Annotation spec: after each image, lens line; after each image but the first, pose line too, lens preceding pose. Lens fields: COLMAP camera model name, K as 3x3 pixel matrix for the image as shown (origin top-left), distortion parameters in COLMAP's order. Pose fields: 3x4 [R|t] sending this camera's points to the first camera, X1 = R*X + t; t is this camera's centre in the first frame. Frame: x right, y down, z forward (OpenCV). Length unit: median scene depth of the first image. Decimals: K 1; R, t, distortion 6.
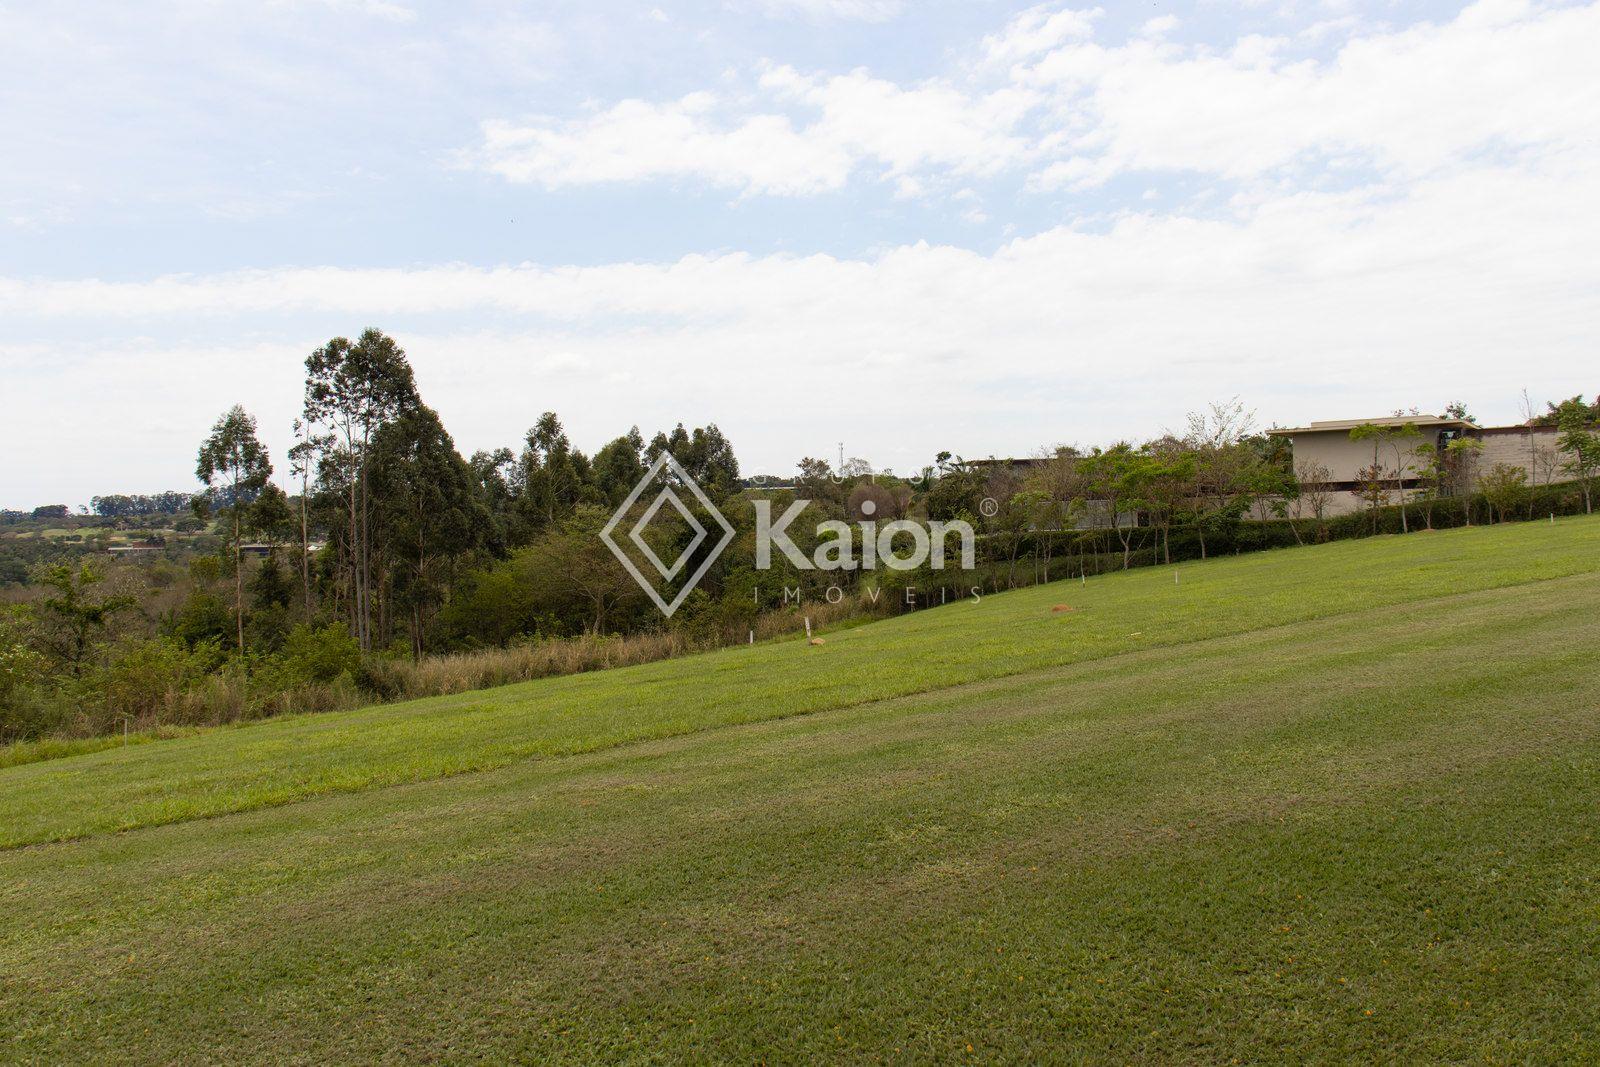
lens RADIAL K [[1274.7, 0, 768.6], [0, 1274.7, 526.3], [0, 0, 1]] dist [-0.000582, 0.008496]
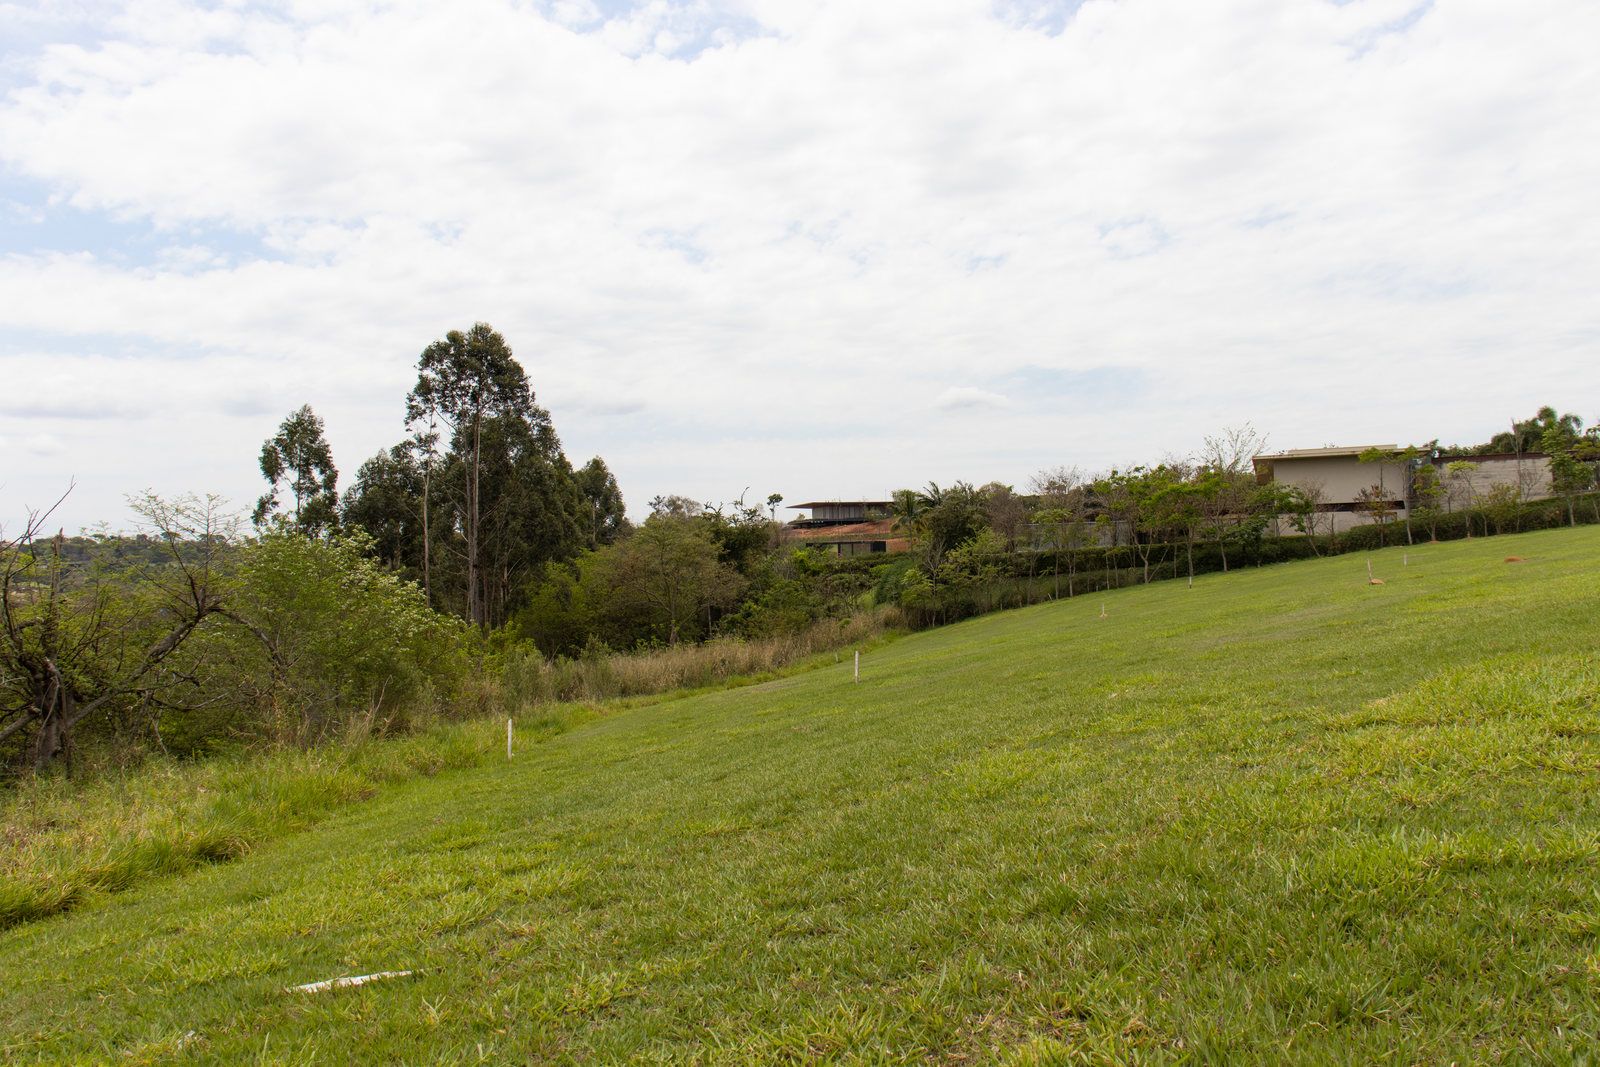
lens RADIAL K [[1274.7, 0, 795.9], [0, 1274.7, 533.5], [0, 0, 1]] dist [-0.000582, 0.008496]
pose [[0.975585, 0.006902, 0.219513, -0.289908], [0.000669, 0.999408, -0.034396, 0.034856], [-0.219621, 0.033703, 0.975003, 0.025155]]
